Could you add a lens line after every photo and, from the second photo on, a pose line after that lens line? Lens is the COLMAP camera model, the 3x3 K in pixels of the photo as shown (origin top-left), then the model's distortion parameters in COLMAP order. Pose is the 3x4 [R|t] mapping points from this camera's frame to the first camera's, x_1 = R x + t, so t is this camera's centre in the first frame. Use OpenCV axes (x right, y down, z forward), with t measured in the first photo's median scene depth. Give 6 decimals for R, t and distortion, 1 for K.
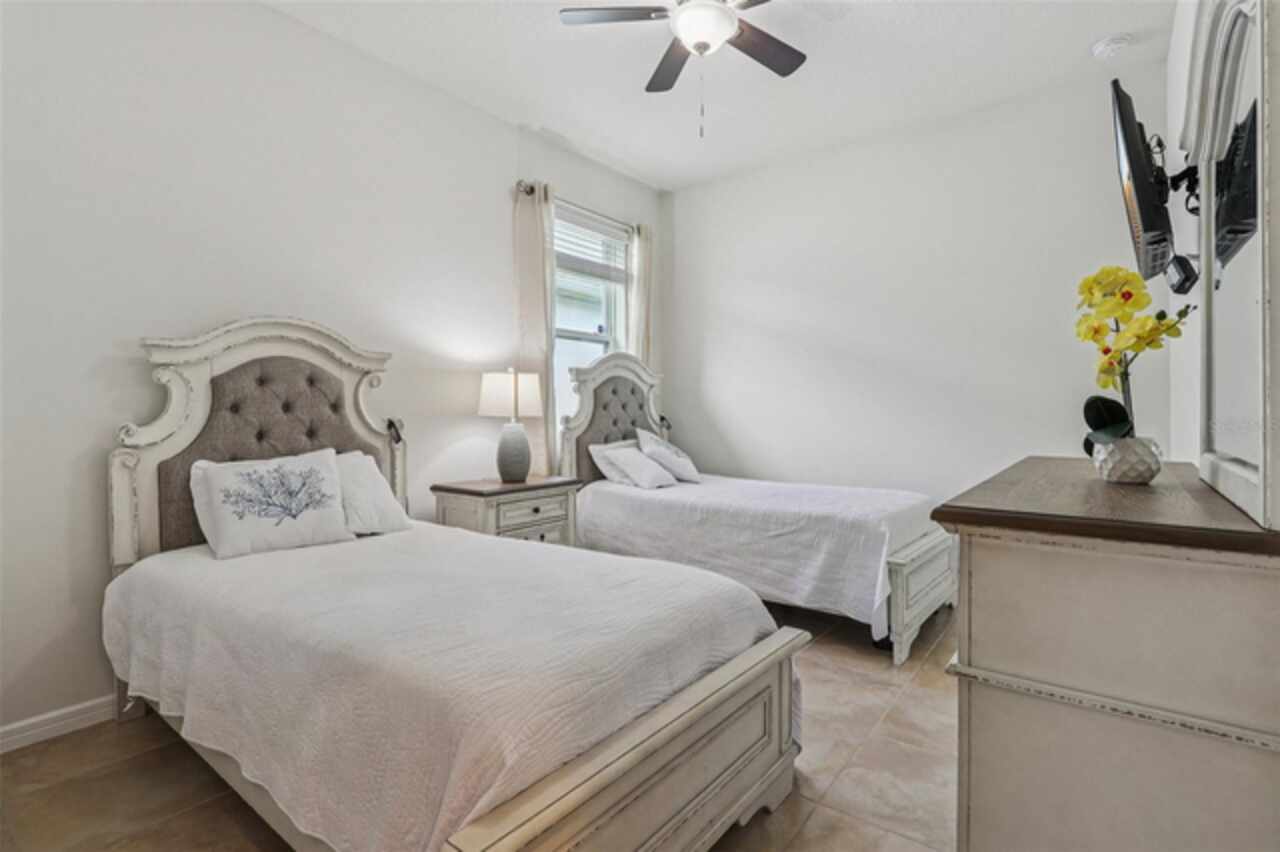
lens RADIAL K [[617.0, 0, 642.3], [0, 617.0, 411.8], [0, 0, 1]] dist [0.002768, 0.001048]
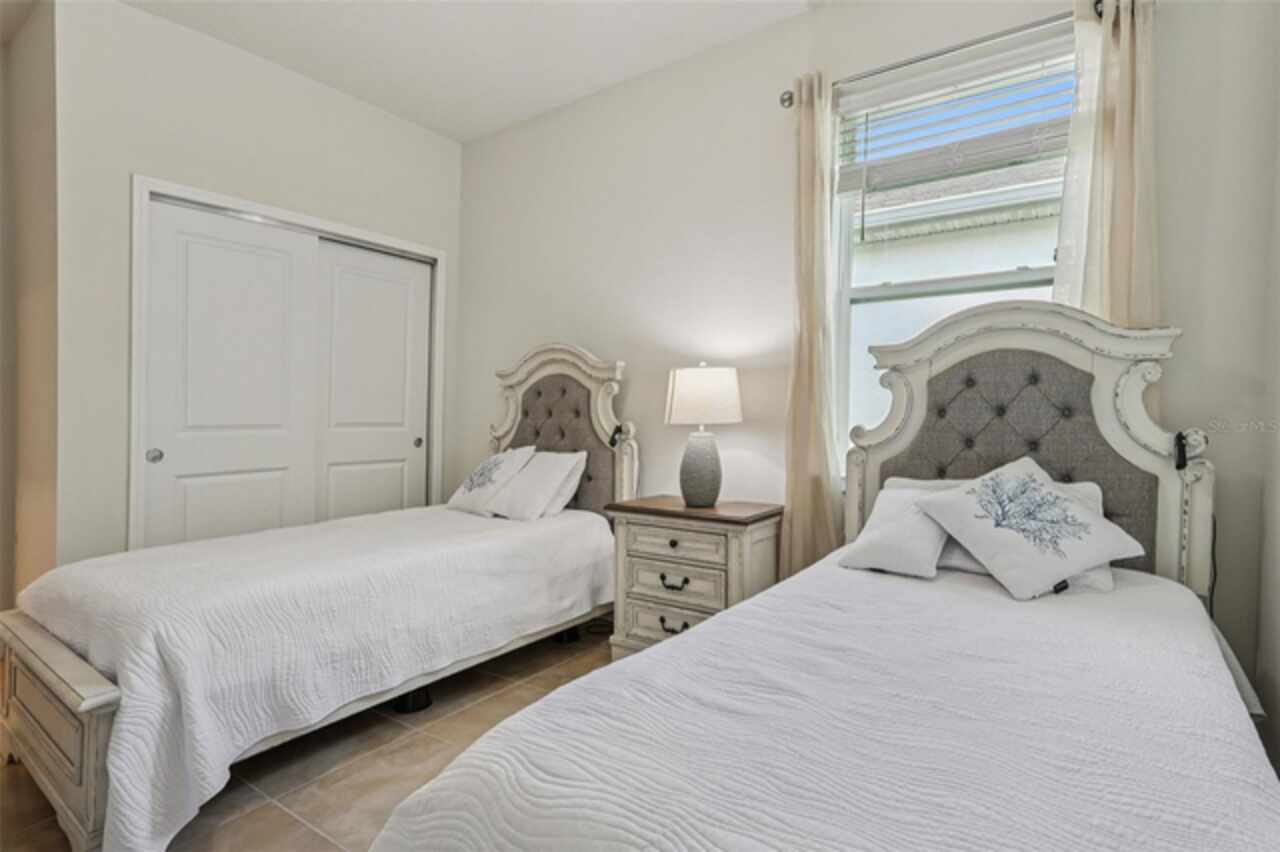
lens RADIAL K [[617.0, 0, 642.3], [0, 617.0, 411.8], [0, 0, 1]] dist [0.002768, 0.001048]
pose [[0.052500, 0.001152, -0.998620, 0.584823], [-0.002571, 0.999996, 0.001019, -0.008604], [0.998618, 0.002514, 0.052502, 0.881000]]
